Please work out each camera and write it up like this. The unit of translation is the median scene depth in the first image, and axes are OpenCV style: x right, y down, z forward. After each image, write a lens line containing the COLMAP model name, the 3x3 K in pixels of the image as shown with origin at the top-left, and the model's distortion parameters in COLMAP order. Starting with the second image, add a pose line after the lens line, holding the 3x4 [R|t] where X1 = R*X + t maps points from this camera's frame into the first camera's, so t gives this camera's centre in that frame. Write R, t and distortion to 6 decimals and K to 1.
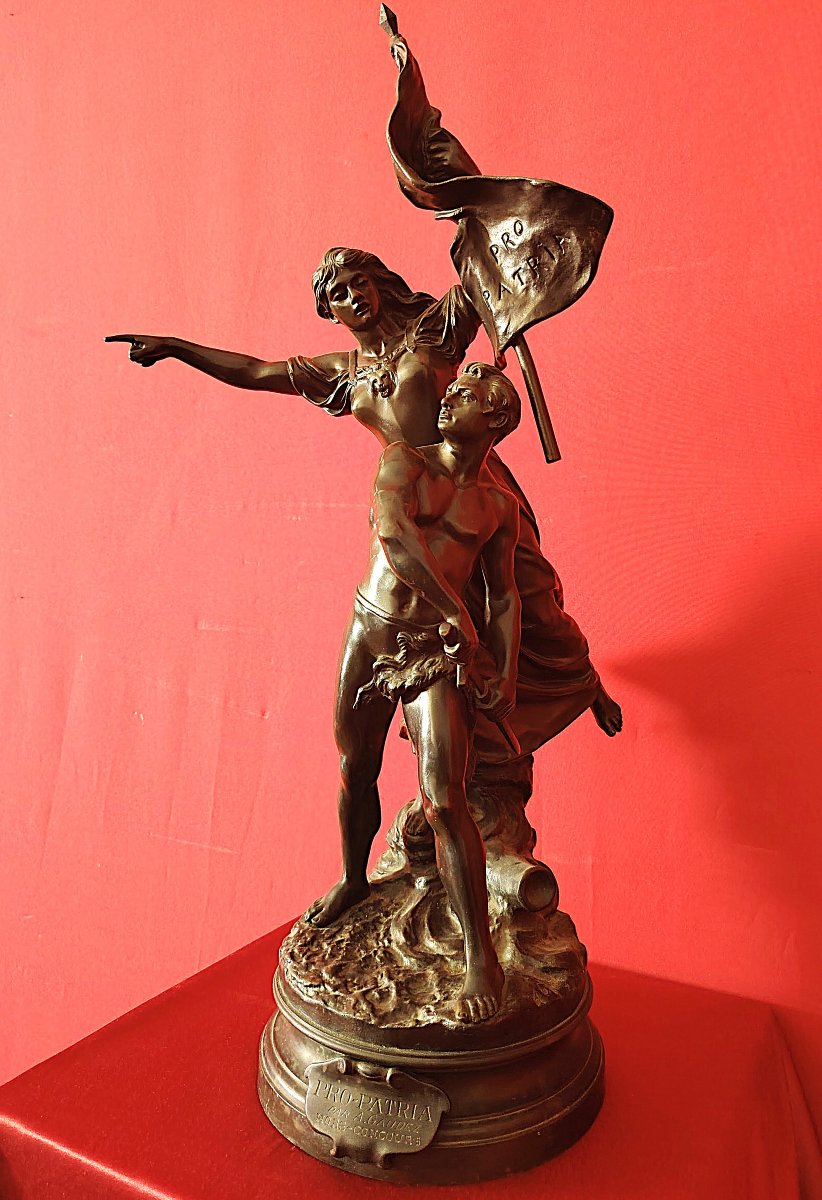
lens RADIAL K [[959.0, 0, 415.1], [0, 959.0, 605.8], [0, 0, 1]] dist [-0.001181, -0.010123]
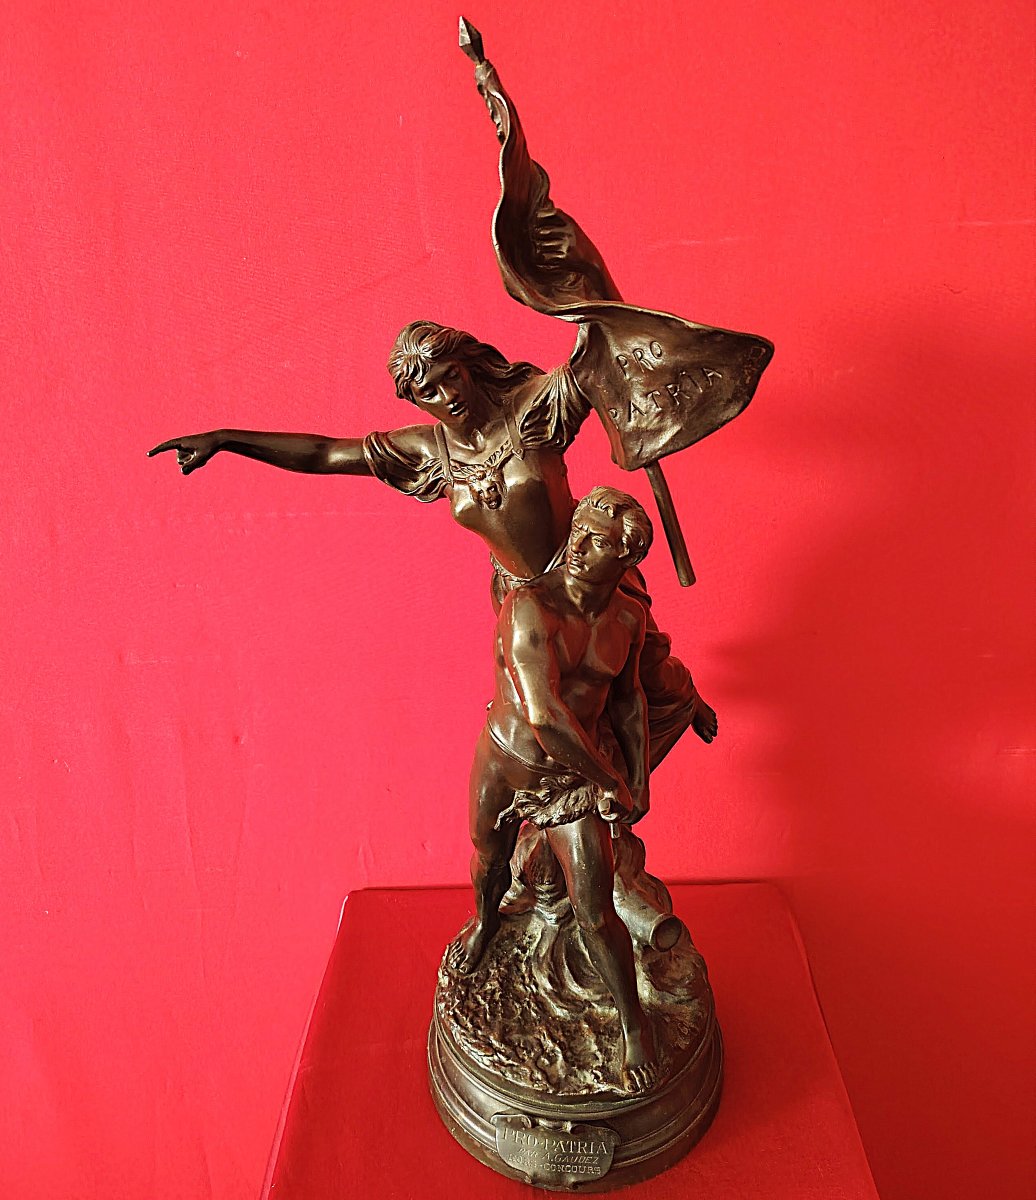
lens RADIAL K [[1023.8, 0, 478.4], [0, 1023.8, 684.4], [0, 0, 1]] dist [0.011454, -0.029395]
pose [[0.987005, -0.133042, 0.090113, -0.163595], [0.082620, 0.901164, 0.425532, -0.510561], [-0.137821, -0.412557, 0.900445, 0.080679]]
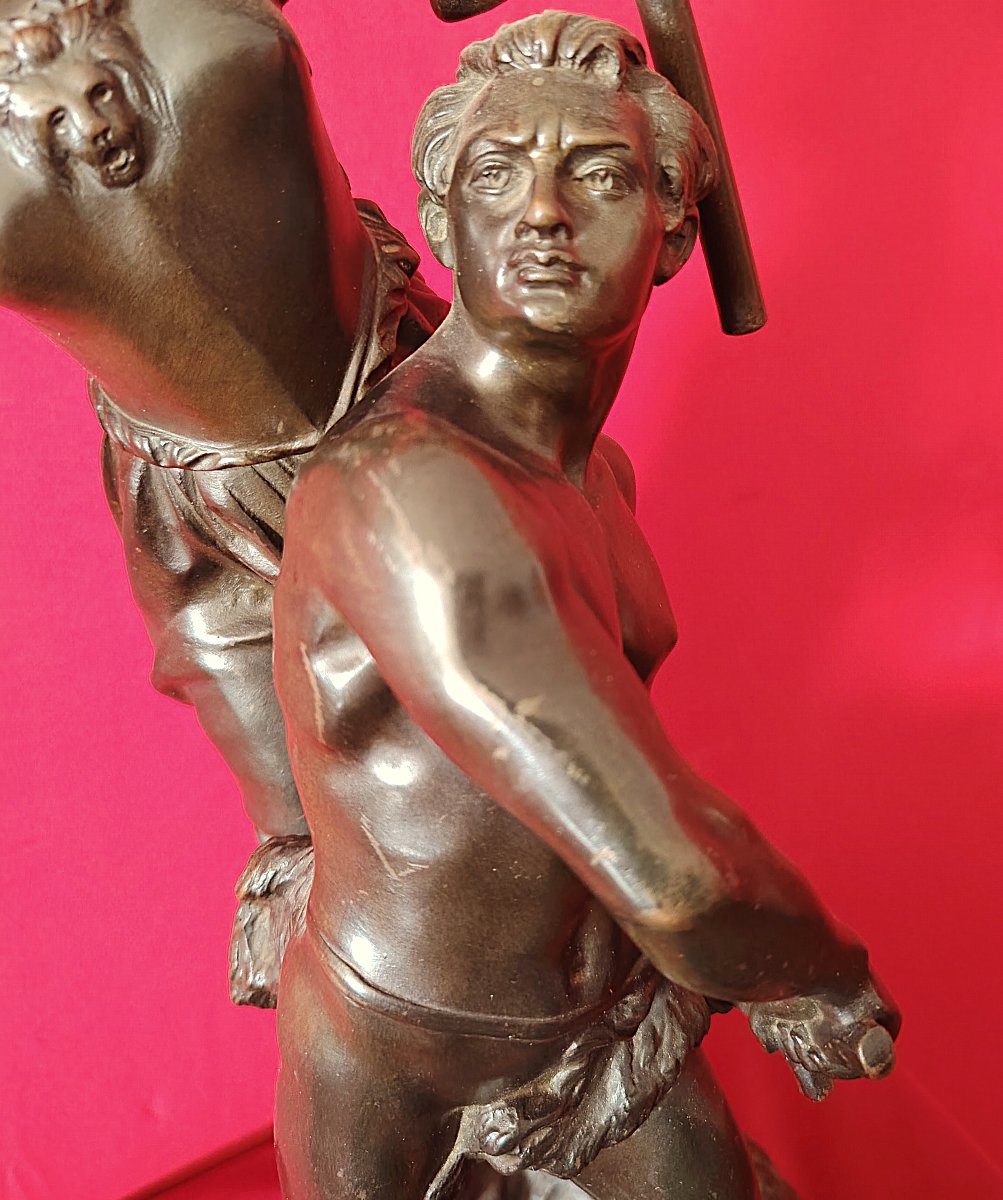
lens RADIAL K [[1050.5, 0, 541.3], [0, 1050.5, 622.6], [0, 0, 1]] dist [-0.049443, -0.011808]
pose [[0.672055, -0.427679, 0.604510, -0.169452], [0.156041, 0.879814, 0.448976, -0.236201], [-0.723874, -0.207408, 0.658018, 0.794853]]
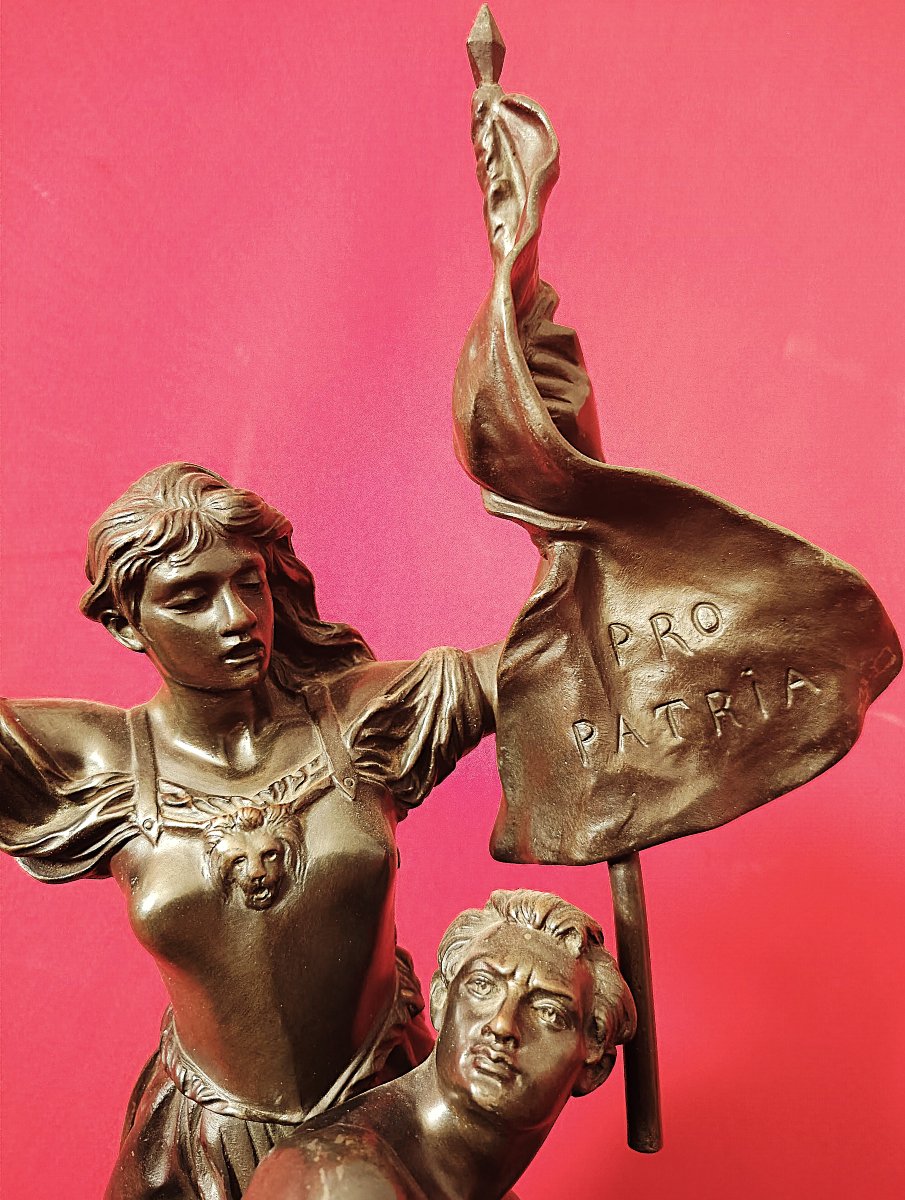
lens RADIAL K [[920.4, 0, 477.4], [0, 920.4, 609.1], [0, 0, 1]] dist [0.010927, -0.033900]
pose [[0.763629, 0.253360, 0.593868, -0.217002], [-0.152331, 0.964523, -0.215615, -0.282819], [-0.627428, 0.074185, 0.775133, 0.716981]]
